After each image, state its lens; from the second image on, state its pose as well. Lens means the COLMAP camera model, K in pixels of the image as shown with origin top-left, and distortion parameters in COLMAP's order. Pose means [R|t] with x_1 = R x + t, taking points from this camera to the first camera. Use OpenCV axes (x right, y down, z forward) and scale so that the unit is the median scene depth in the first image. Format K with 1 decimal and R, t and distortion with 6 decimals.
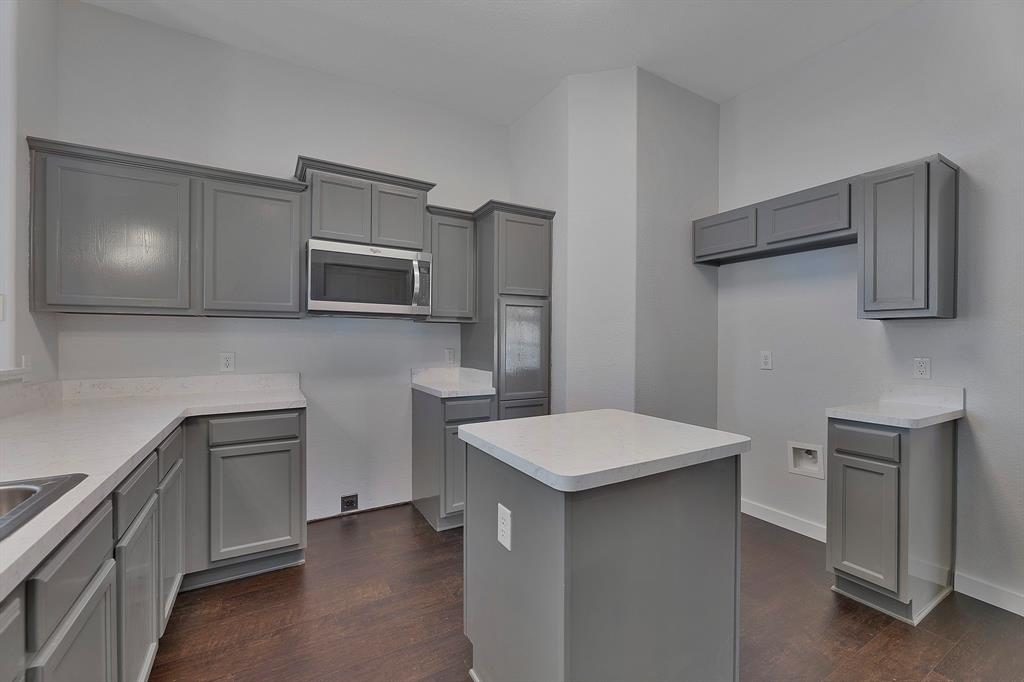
lens RADIAL K [[424.3, 0, 502.2], [0, 424.3, 341.0], [0, 0, 1]] dist [-0.001365, 0.000090]
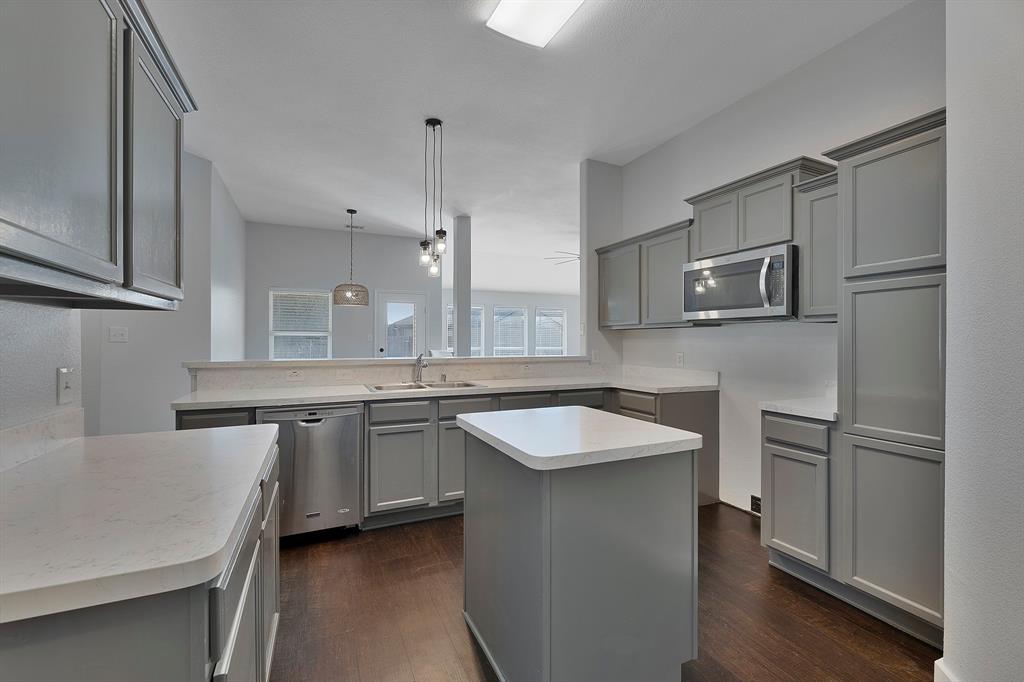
lens RADIAL K [[424.3, 0, 509.0], [0, 424.3, 342.4], [0, 0, 1]] dist [-0.001365, 0.000090]
pose [[-0.089085, -0.001682, -0.996023, 0.862013], [-0.009194, 0.999957, -0.000866, -0.001257], [0.995982, 0.009081, -0.089096, 0.606683]]
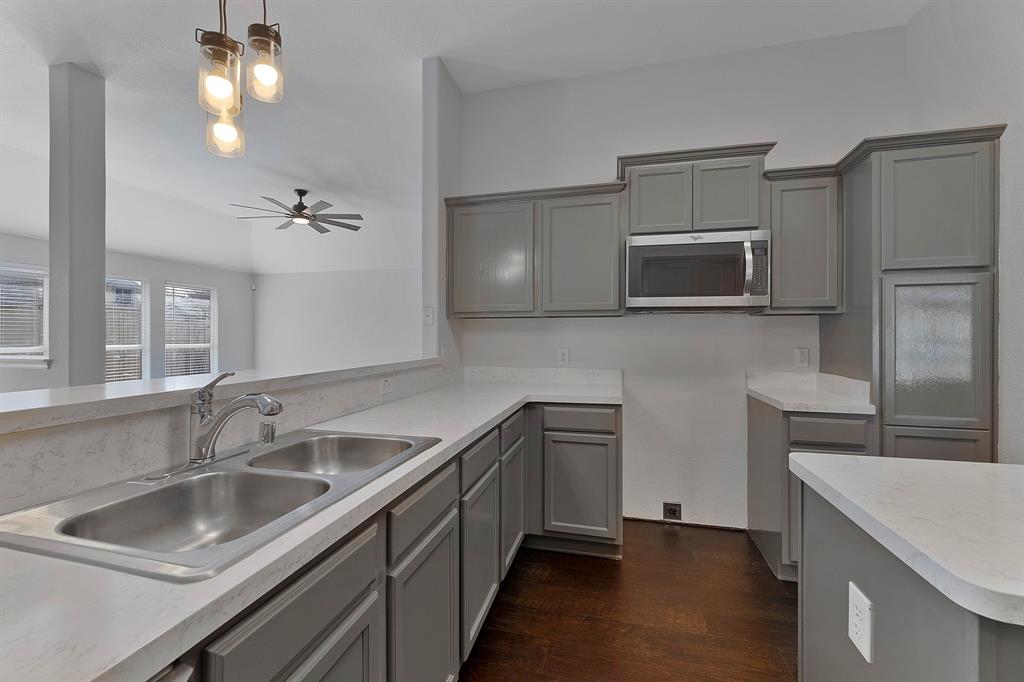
lens RADIAL K [[424.3, 0, 511.9], [0, 424.3, 335.8], [0, 0, 1]] dist [-0.001365, 0.000090]
pose [[0.717253, -0.003925, -0.696802, 0.047606], [-0.000268, 0.999983, -0.005909, -0.000076], [0.696813, 0.004425, 0.717239, 0.093812]]
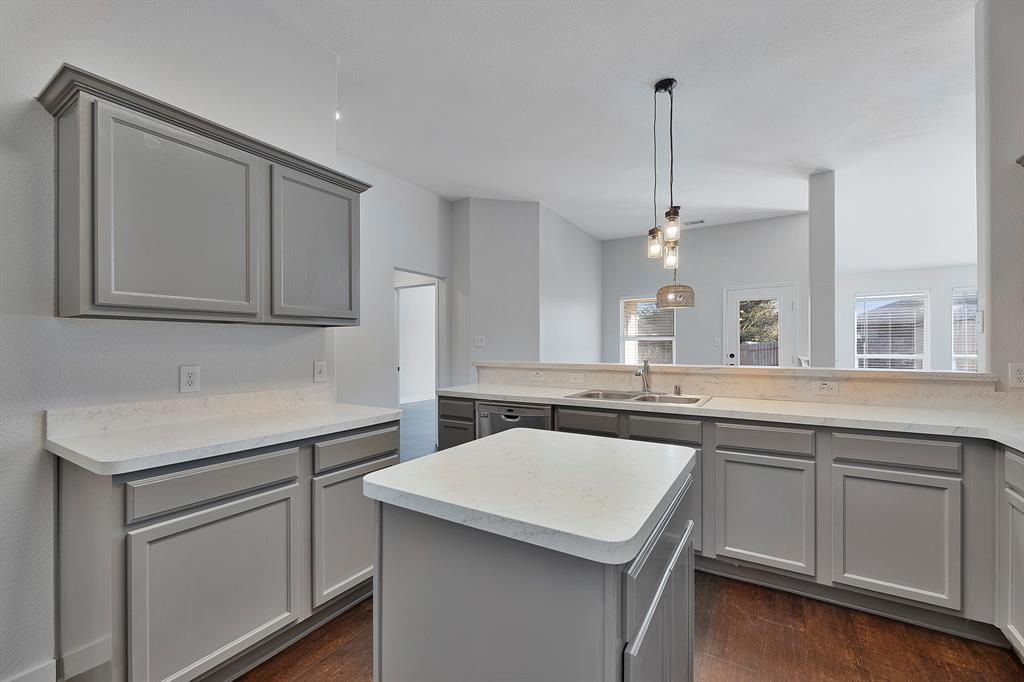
lens RADIAL K [[424.3, 0, 507.3], [0, 424.3, 346.3], [0, 0, 1]] dist [-0.001365, 0.000090]
pose [[-0.876437, -0.002861, -0.481508, 0.430796], [-0.006219, 0.999966, 0.005378, -0.005327], [0.481477, 0.007708, -0.876425, 1.057639]]
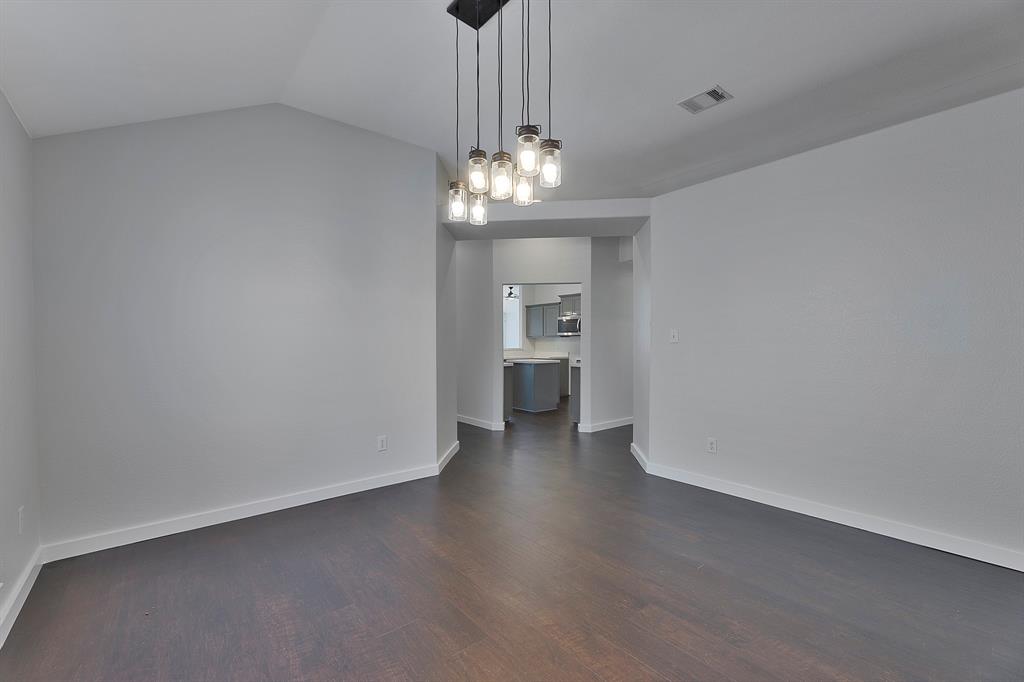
lens RADIAL K [[424.3, 0, 511.9], [0, 424.3, 341.6], [0, 0, 1]] dist [-0.001365, 0.000090]
pose [[0.185147, -0.005050, -0.982698, 3.363949], [-0.007982, 0.999946, -0.006642, 0.014677], [0.982678, 0.009074, 0.185097, -0.139283]]
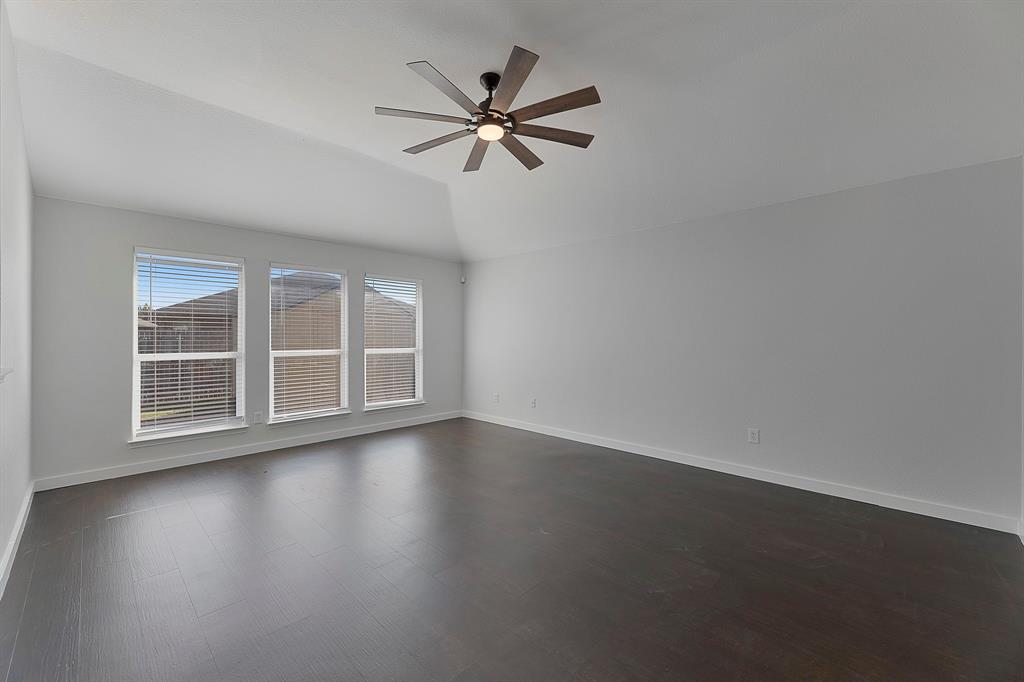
lens RADIAL K [[424.3, 0, 509.2], [0, 424.3, 339.5], [0, 0, 1]] dist [-0.001365, 0.000090]
pose [[0.276839, -0.007579, -0.960886, -1.050975], [0.002284, 0.999971, -0.007229, 0.005537], [0.960914, -0.000193, 0.276848, 0.608781]]
